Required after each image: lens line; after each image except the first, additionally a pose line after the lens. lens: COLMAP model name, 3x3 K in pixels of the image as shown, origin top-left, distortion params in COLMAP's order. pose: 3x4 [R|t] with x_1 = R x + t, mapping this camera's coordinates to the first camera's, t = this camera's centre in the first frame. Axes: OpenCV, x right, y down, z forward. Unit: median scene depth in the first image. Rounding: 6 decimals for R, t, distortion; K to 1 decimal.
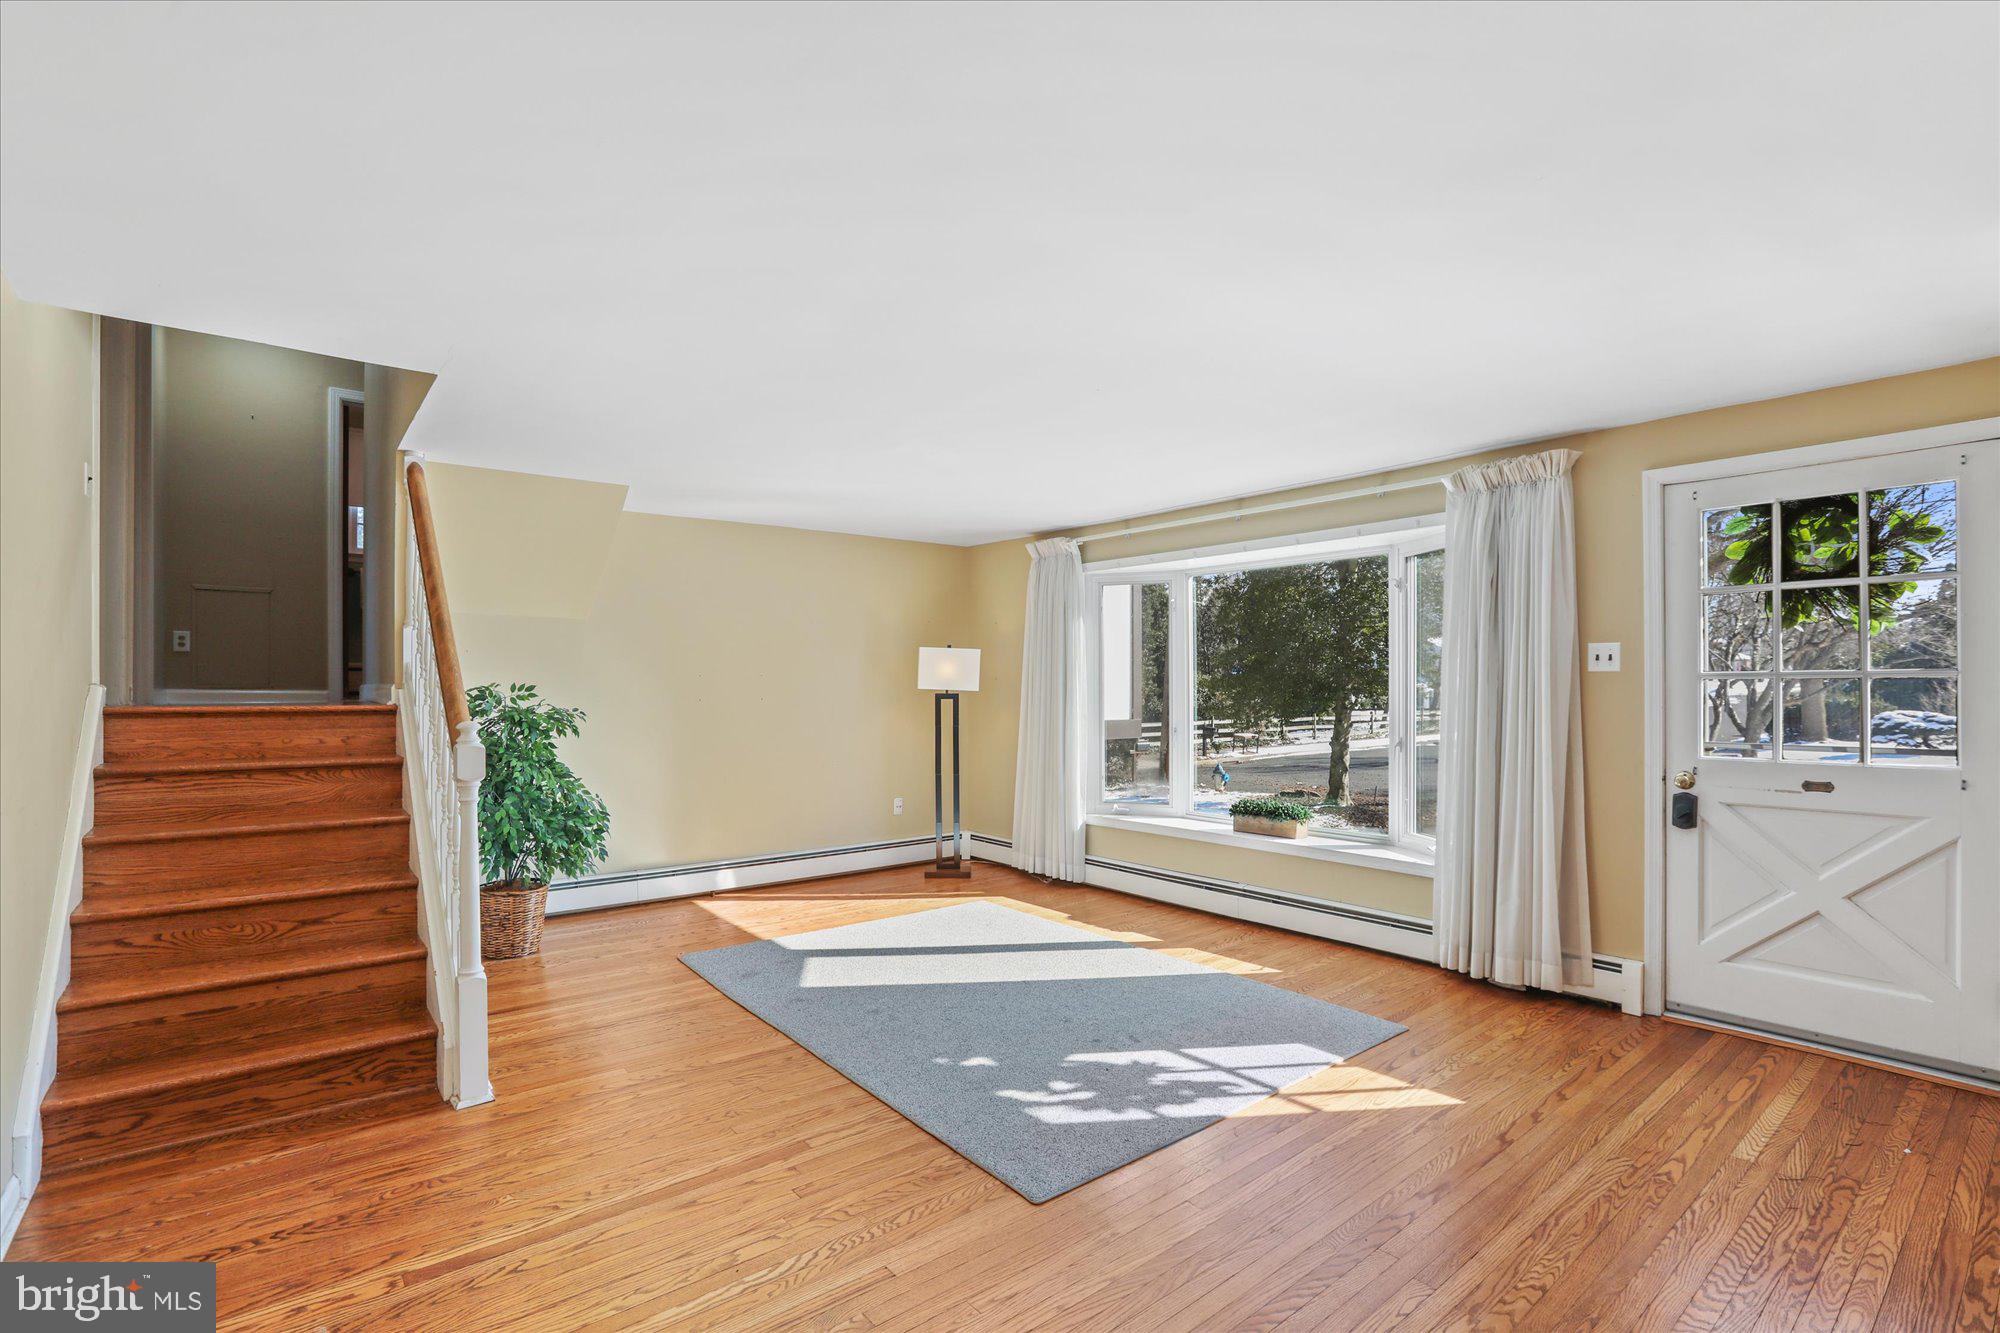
lens RADIAL K [[913.9, 0, 1009.3], [0, 913.9, 674.1], [0, 0, 1]] dist [-0.064510, 0.020739]
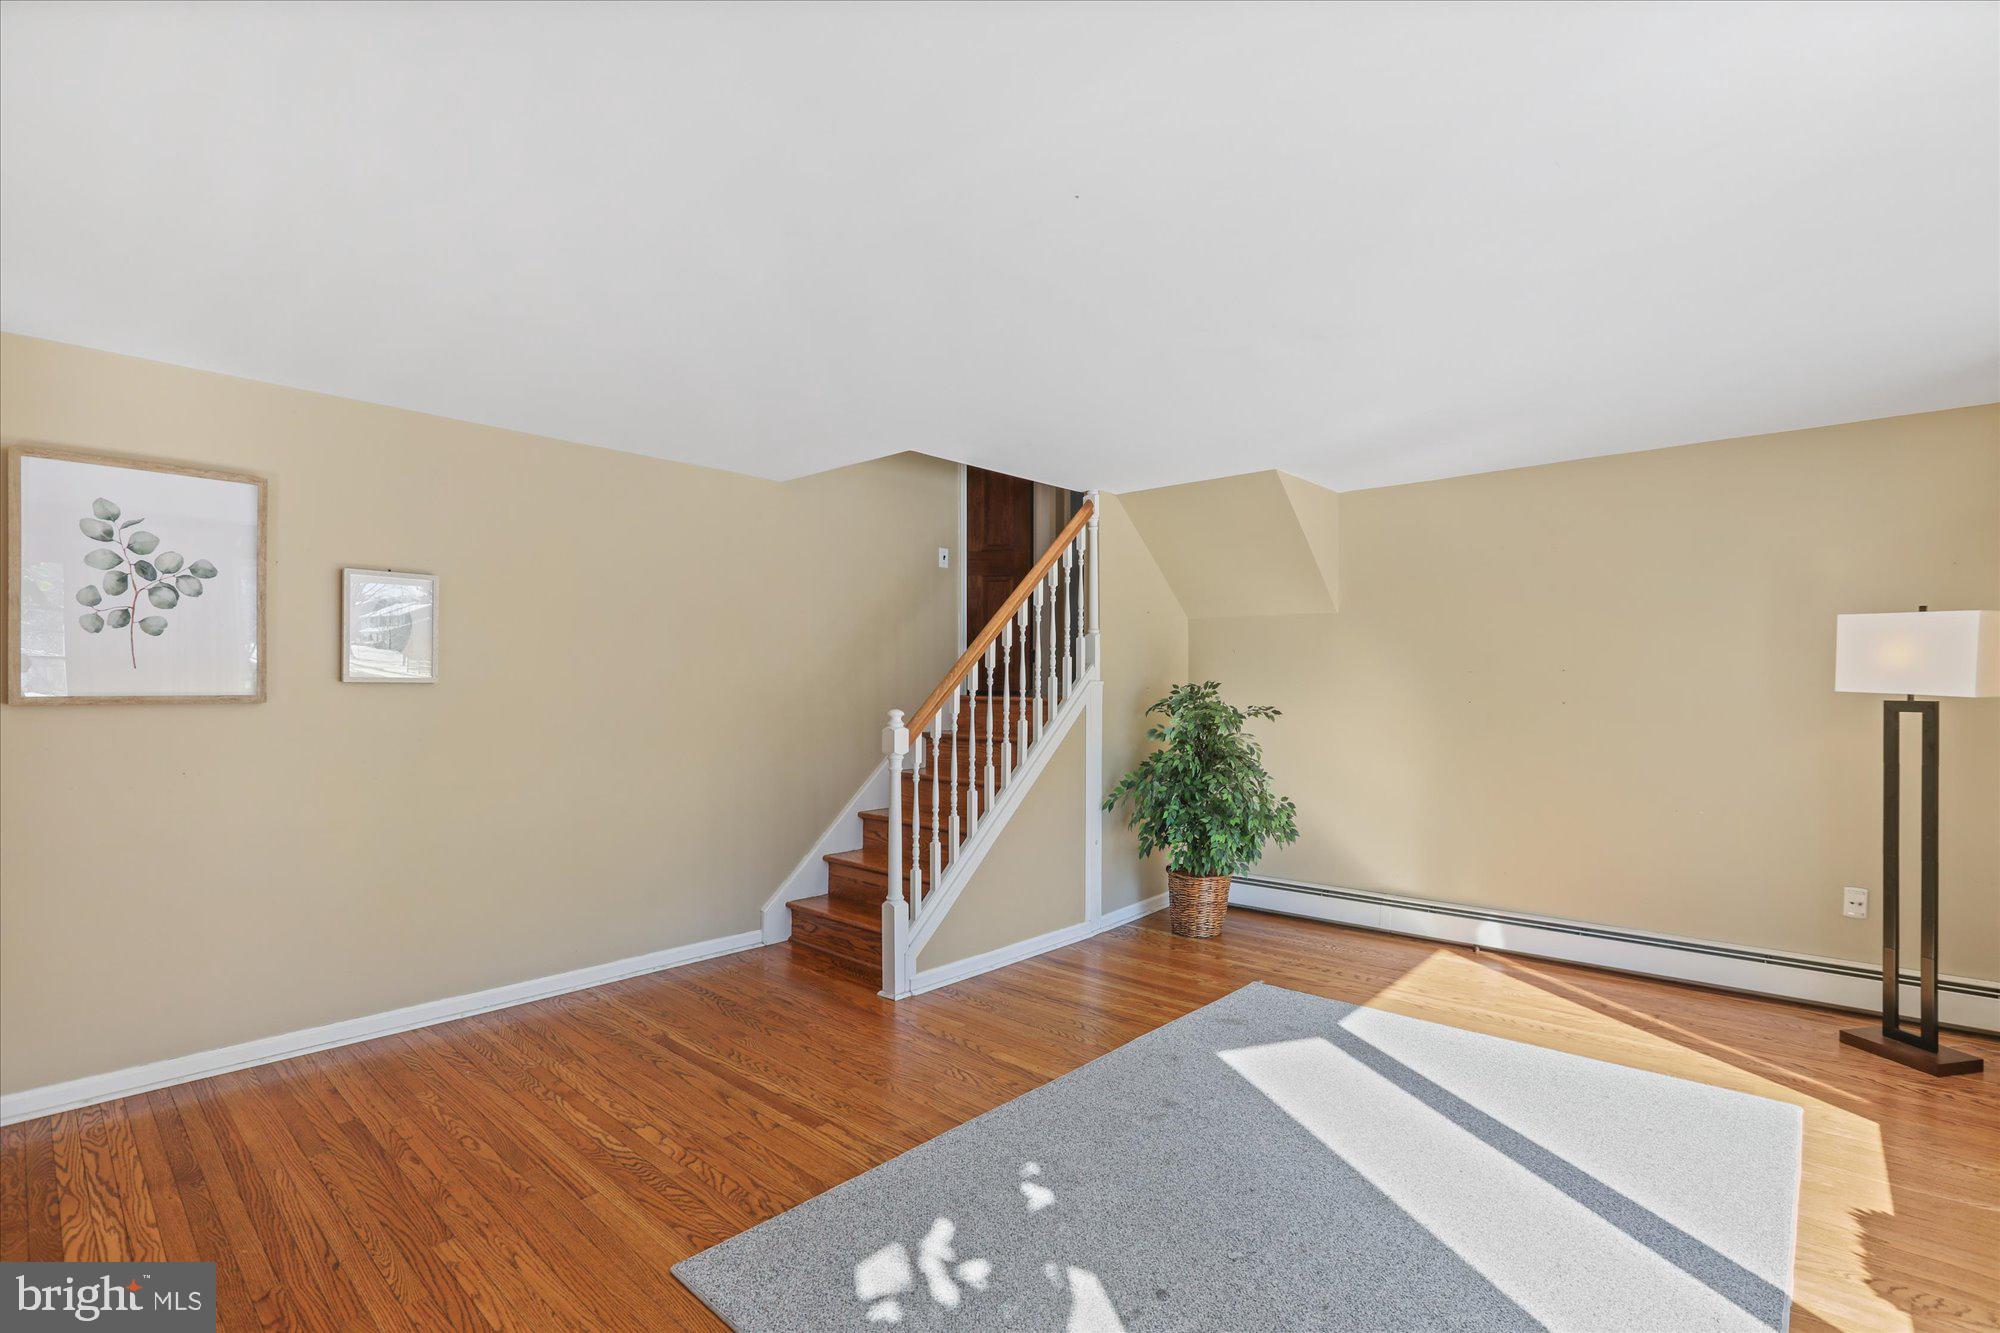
lens RADIAL K [[913.9, 0, 1009.3], [0, 913.9, 674.1], [0, 0, 1]] dist [-0.064510, 0.020739]
pose [[0.163673, -0.005046, -0.986502, 0.418626], [0.004811, 0.999979, -0.004316, 0.007152], [0.986503, -0.004040, 0.163694, 0.531780]]
